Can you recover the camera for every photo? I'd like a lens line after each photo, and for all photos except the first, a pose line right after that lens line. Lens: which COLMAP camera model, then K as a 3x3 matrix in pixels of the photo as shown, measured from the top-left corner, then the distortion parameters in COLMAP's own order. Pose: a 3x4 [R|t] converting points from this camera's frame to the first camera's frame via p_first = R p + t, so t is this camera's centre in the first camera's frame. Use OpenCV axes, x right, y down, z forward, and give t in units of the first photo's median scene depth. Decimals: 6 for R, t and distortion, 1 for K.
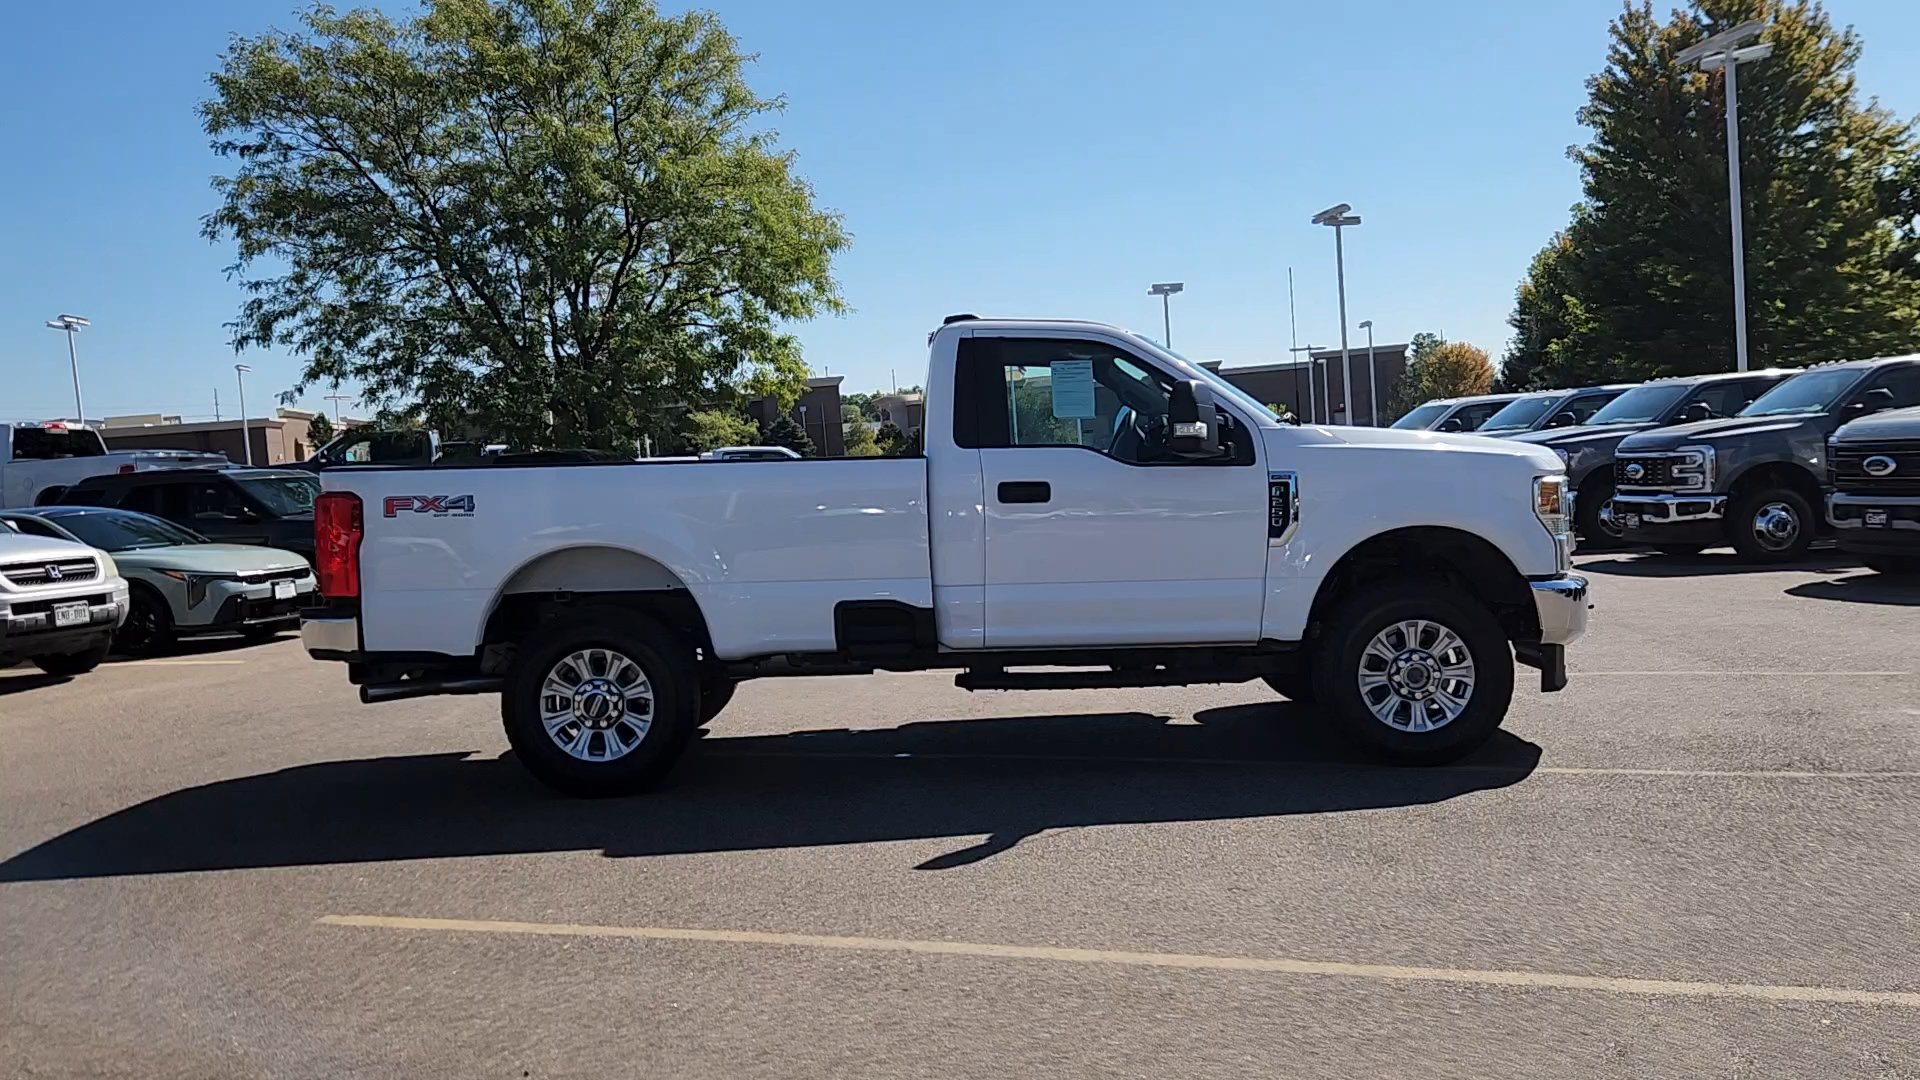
lens RADIAL K [[1620.8, 0, 948.4], [0, 1620.8, 563.2], [0, 0, 1]] dist [0.032516, -0.018956]
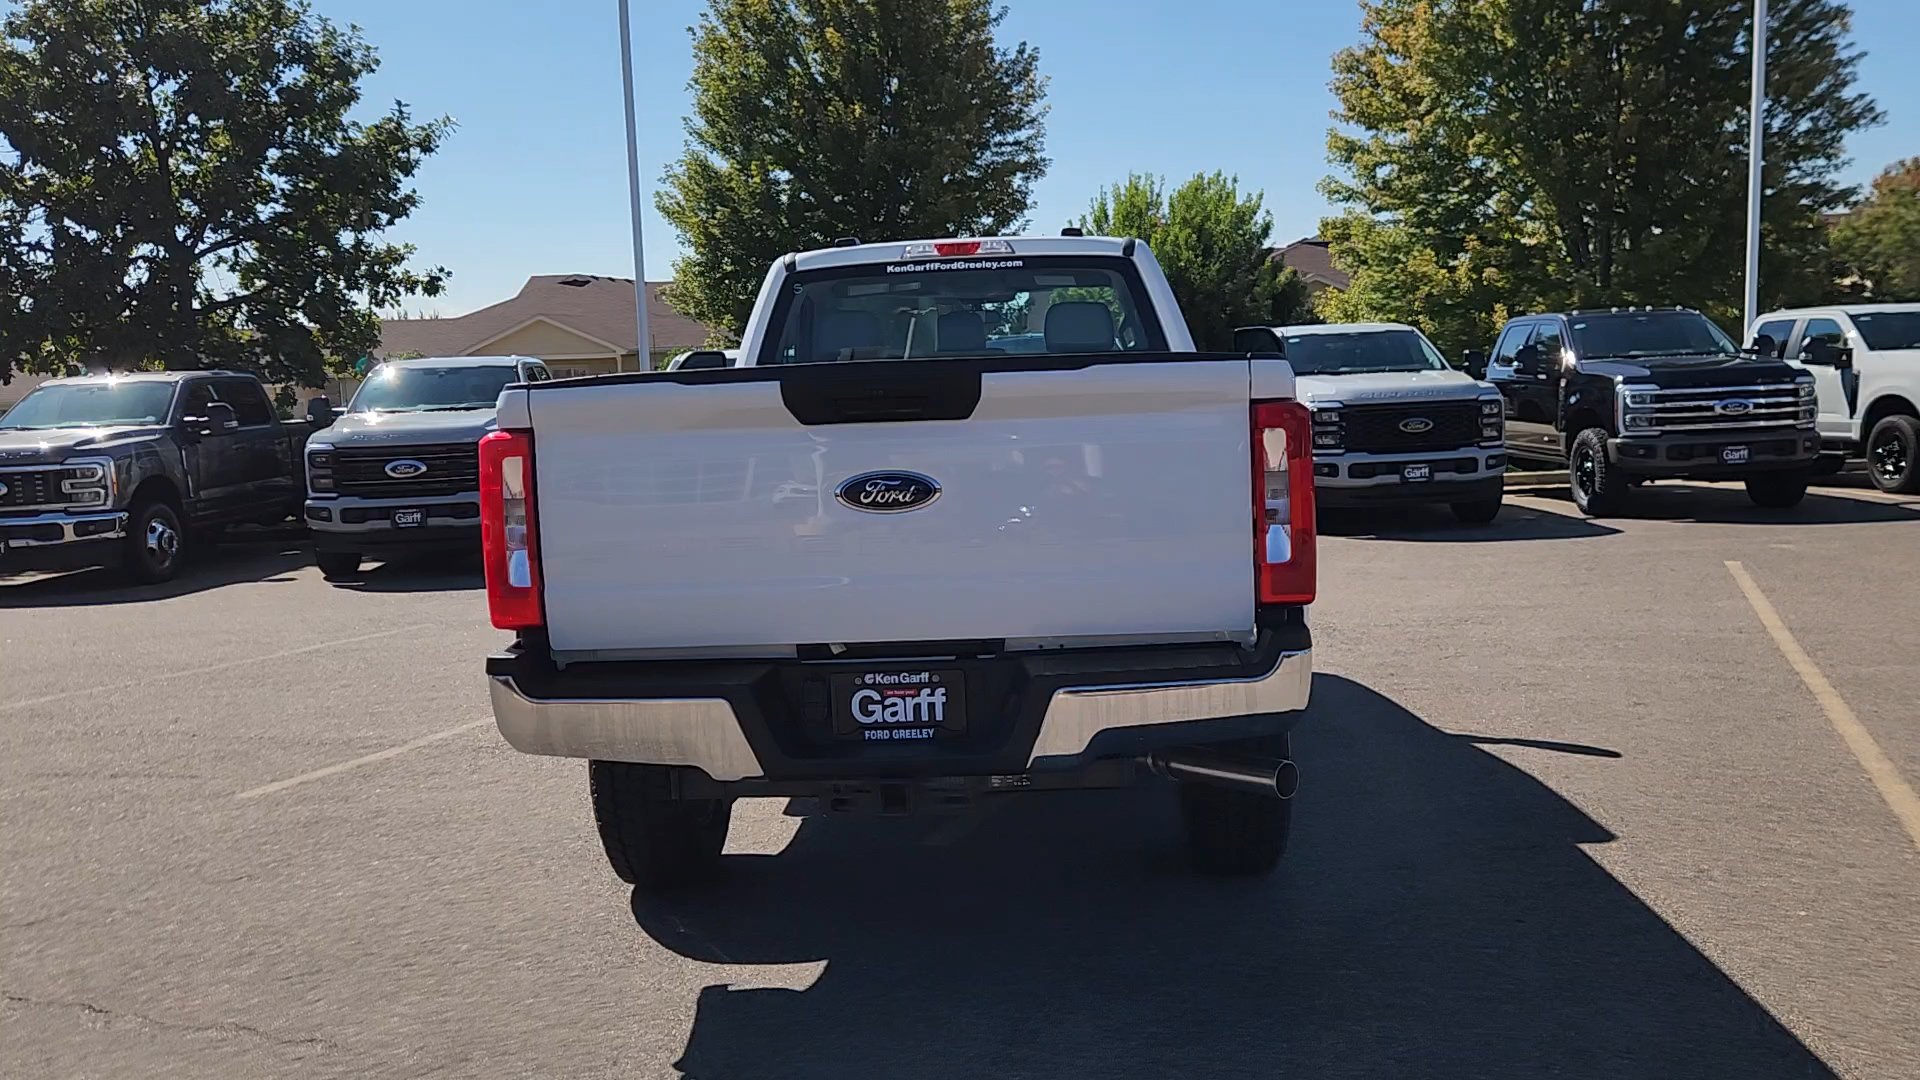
lens RADIAL K [[1620.8, 0, 948.4], [0, 1620.8, 563.2], [0, 0, 1]] dist [0.032516, -0.018956]
pose [[0.087271, -0.054835, 0.994674, -0.896175], [0.095377, 0.994357, 0.046449, -0.025788], [-0.991608, 0.090815, 0.092009, 1.054473]]
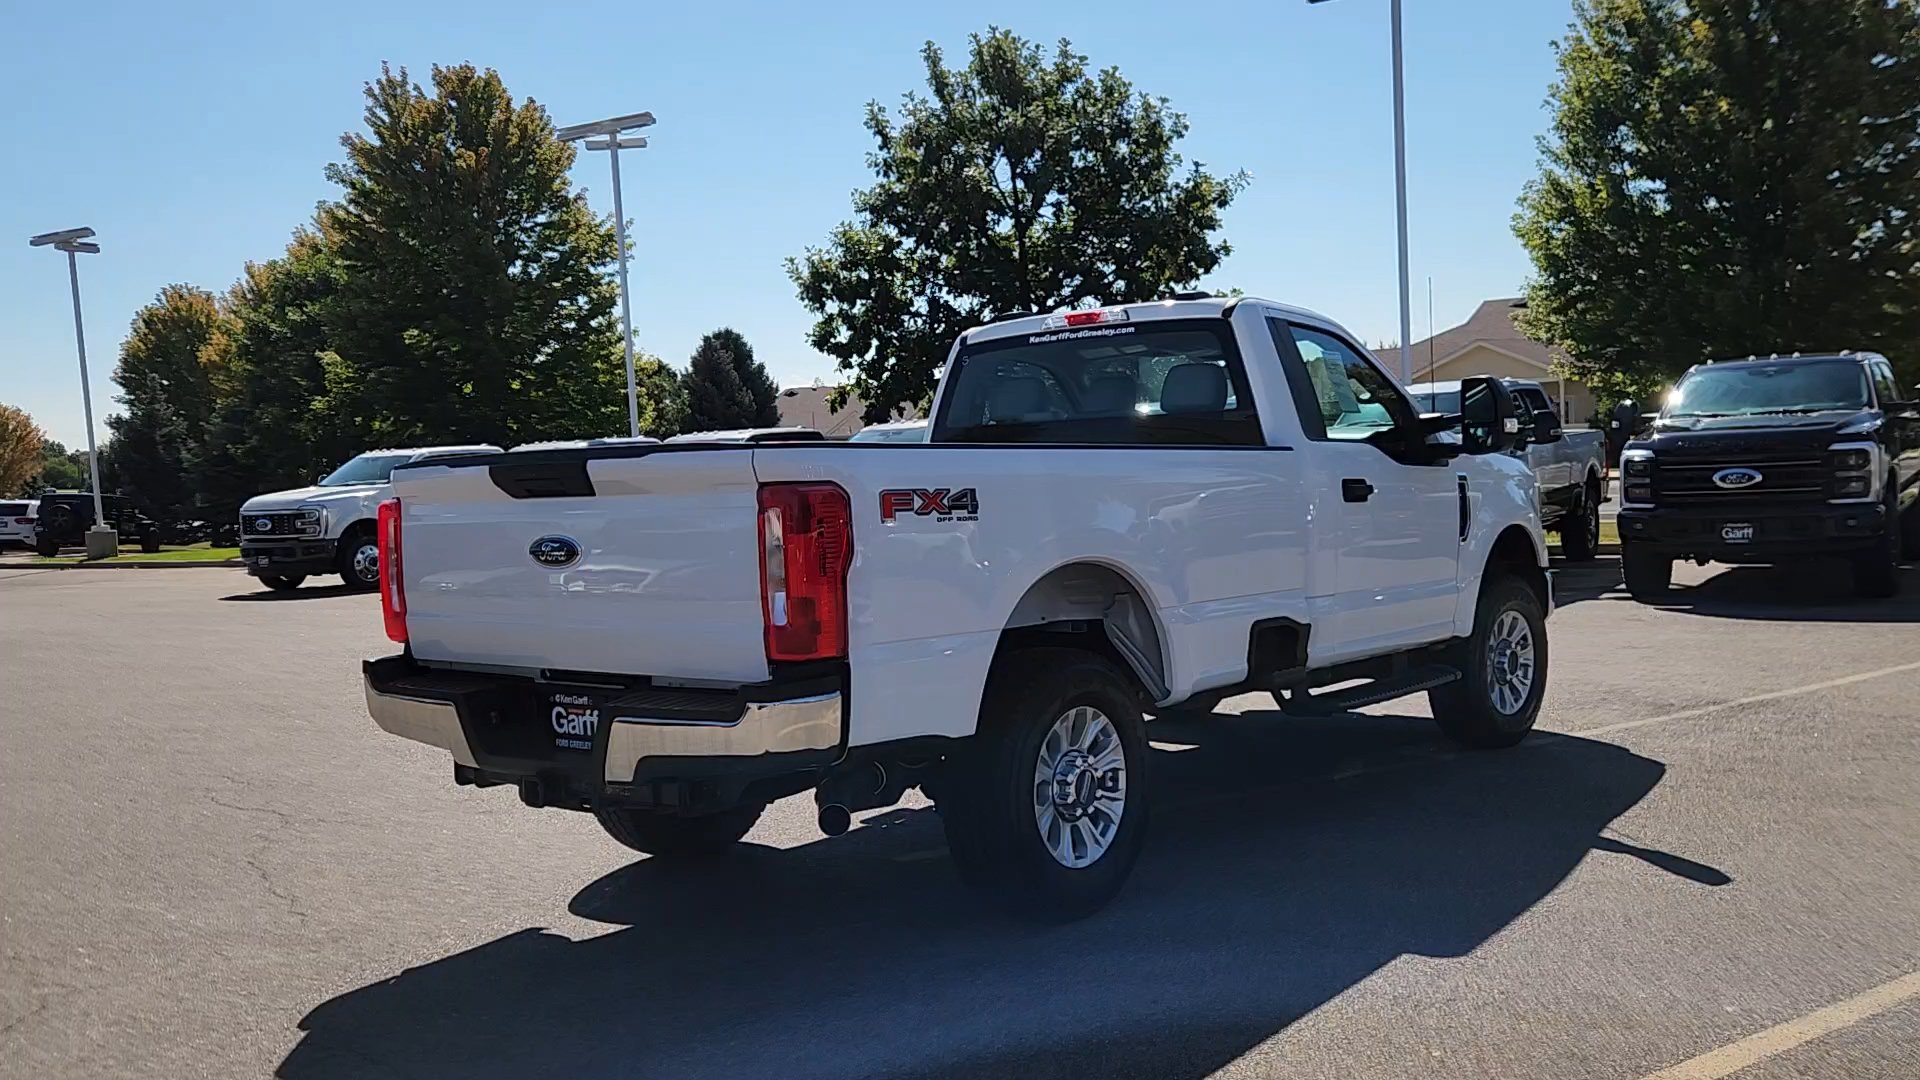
lens RADIAL K [[1620.8, 0, 948.4], [0, 1620.8, 563.2], [0, 0, 1]] dist [0.032516, -0.018956]
pose [[0.642623, -0.025933, 0.765744, -0.786055], [0.059943, 0.998065, -0.016504, -0.001518], [-0.763834, 0.056507, 0.642934, 0.578873]]
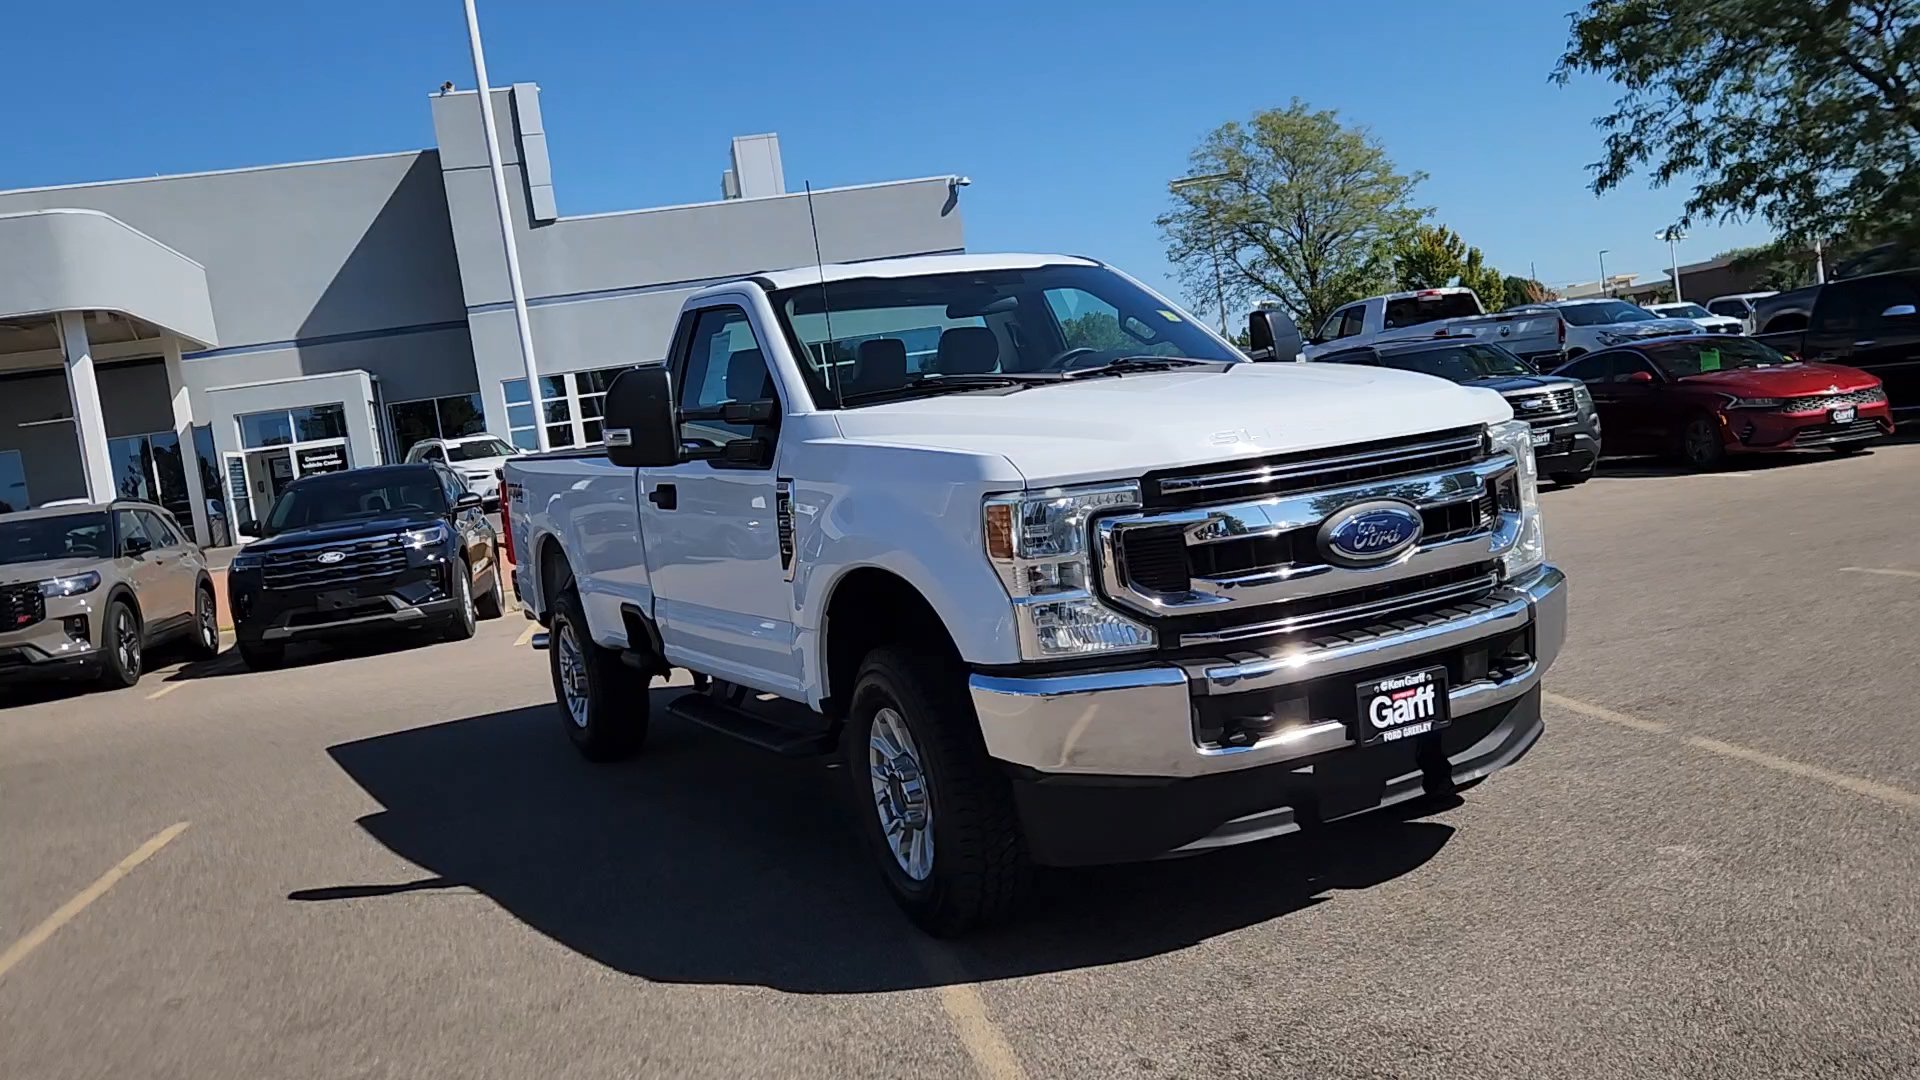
lens RADIAL K [[1620.8, 0, 948.4], [0, 1620.8, 563.2], [0, 0, 1]] dist [0.032516, -0.018956]
pose [[0.460302, 0.067267, -0.885210, 0.863799], [0.043142, 0.994252, 0.097987, -0.085170], [0.886713, -0.083293, 0.454755, 0.724171]]
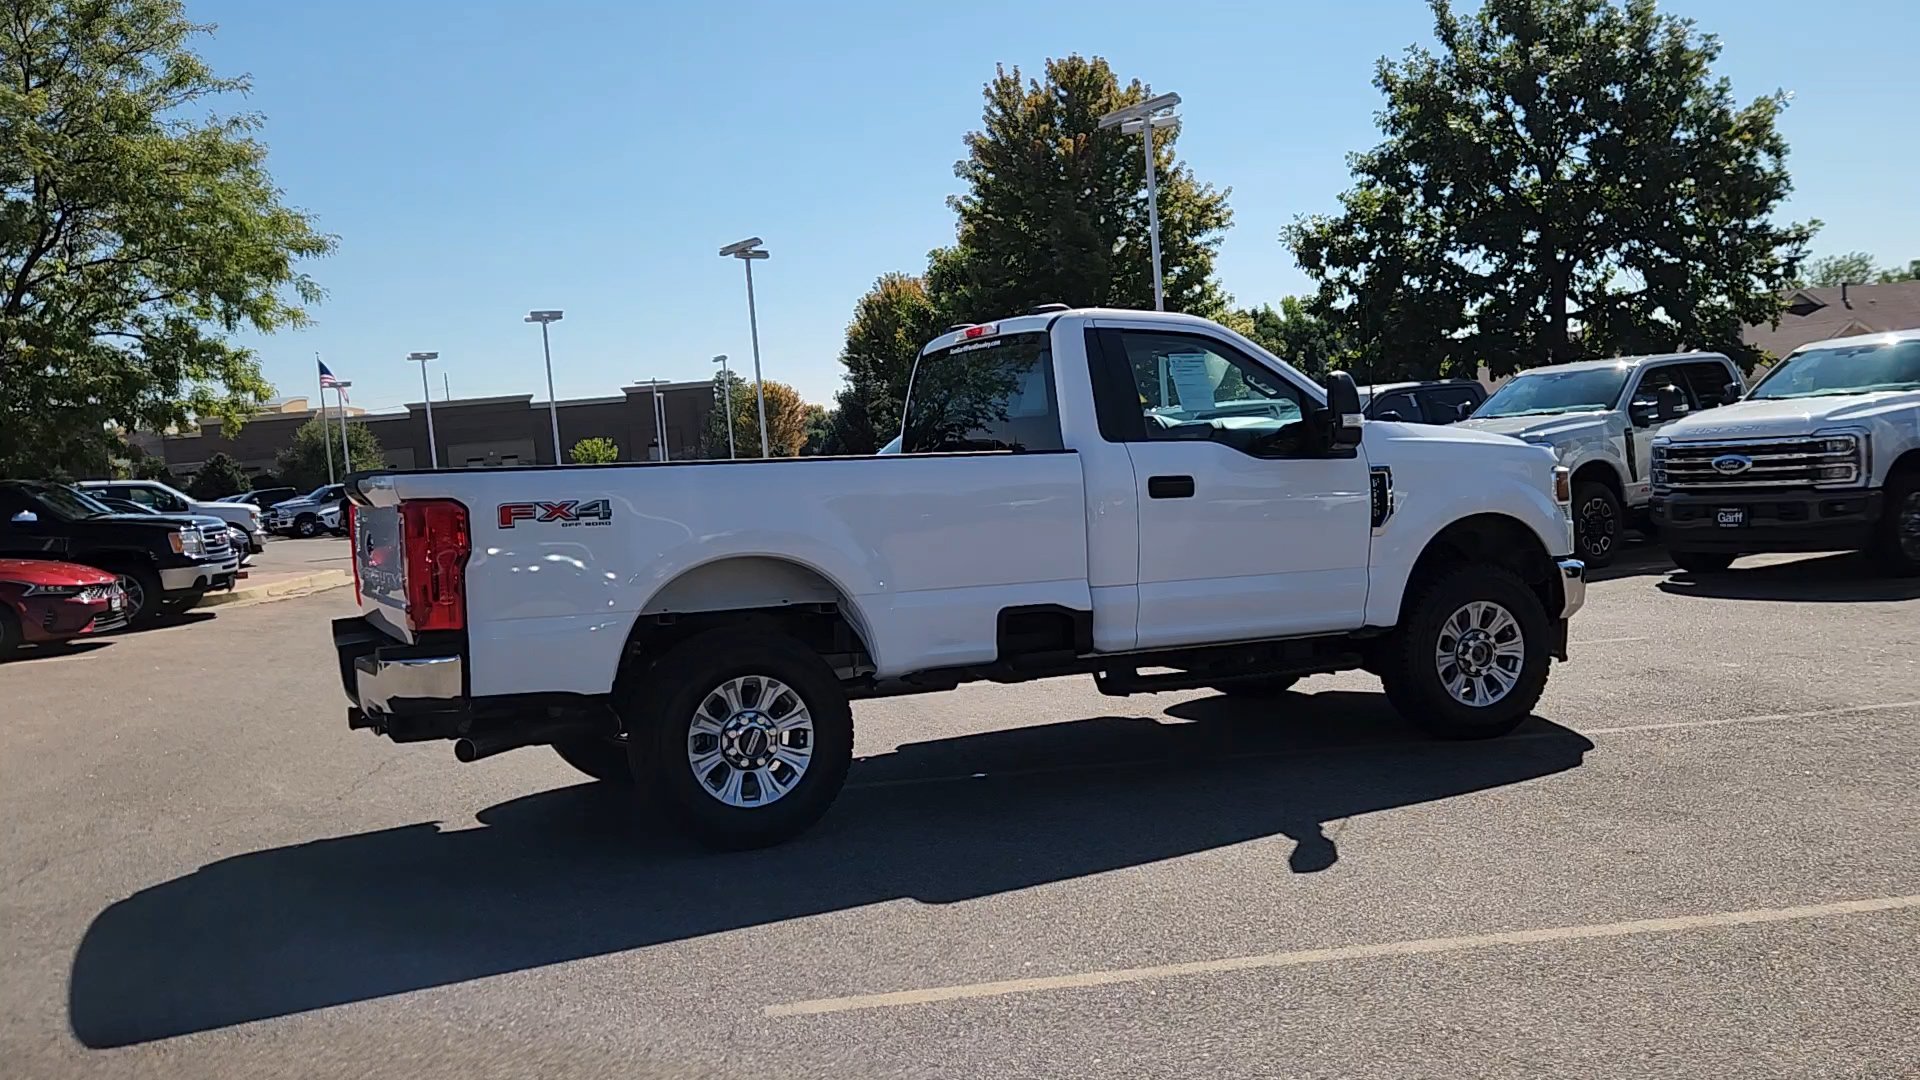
lens RADIAL K [[1620.8, 0, 948.4], [0, 1620.8, 563.2], [0, 0, 1]] dist [0.032516, -0.018956]
pose [[0.907598, -0.033289, 0.418518, -0.474661], [0.042454, 0.999019, -0.012605, 0.008312], [-0.417688, 0.029208, 0.908121, 0.170624]]
